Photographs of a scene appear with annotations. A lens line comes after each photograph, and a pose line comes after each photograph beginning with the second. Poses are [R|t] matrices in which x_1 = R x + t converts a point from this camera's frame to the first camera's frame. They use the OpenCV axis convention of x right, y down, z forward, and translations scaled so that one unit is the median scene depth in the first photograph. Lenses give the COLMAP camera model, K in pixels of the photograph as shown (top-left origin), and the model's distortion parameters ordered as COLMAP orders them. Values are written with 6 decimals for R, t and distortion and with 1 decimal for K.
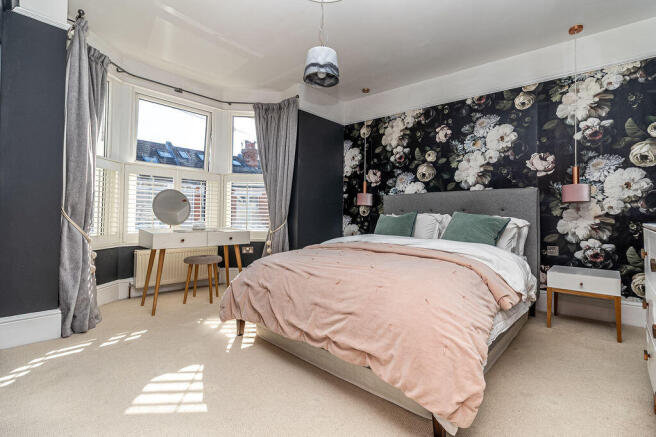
lens RADIAL K [[306.2, 0, 328.0], [0, 306.2, 218.5], [0, 0, 1]] dist [0.000554, -0.000050]
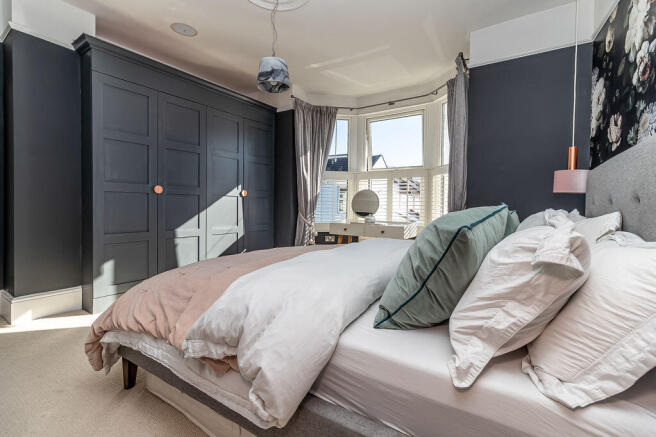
lens RADIAL K [[306.2, 0, 328.0], [0, 306.2, 218.5], [0, 0, 1]] dist [0.000554, -0.000050]
pose [[0.155049, 0.028937, -0.987483, 0.577679], [-0.020211, 0.999455, 0.026115, -0.004777], [0.987700, 0.015909, 0.155550, 0.530331]]
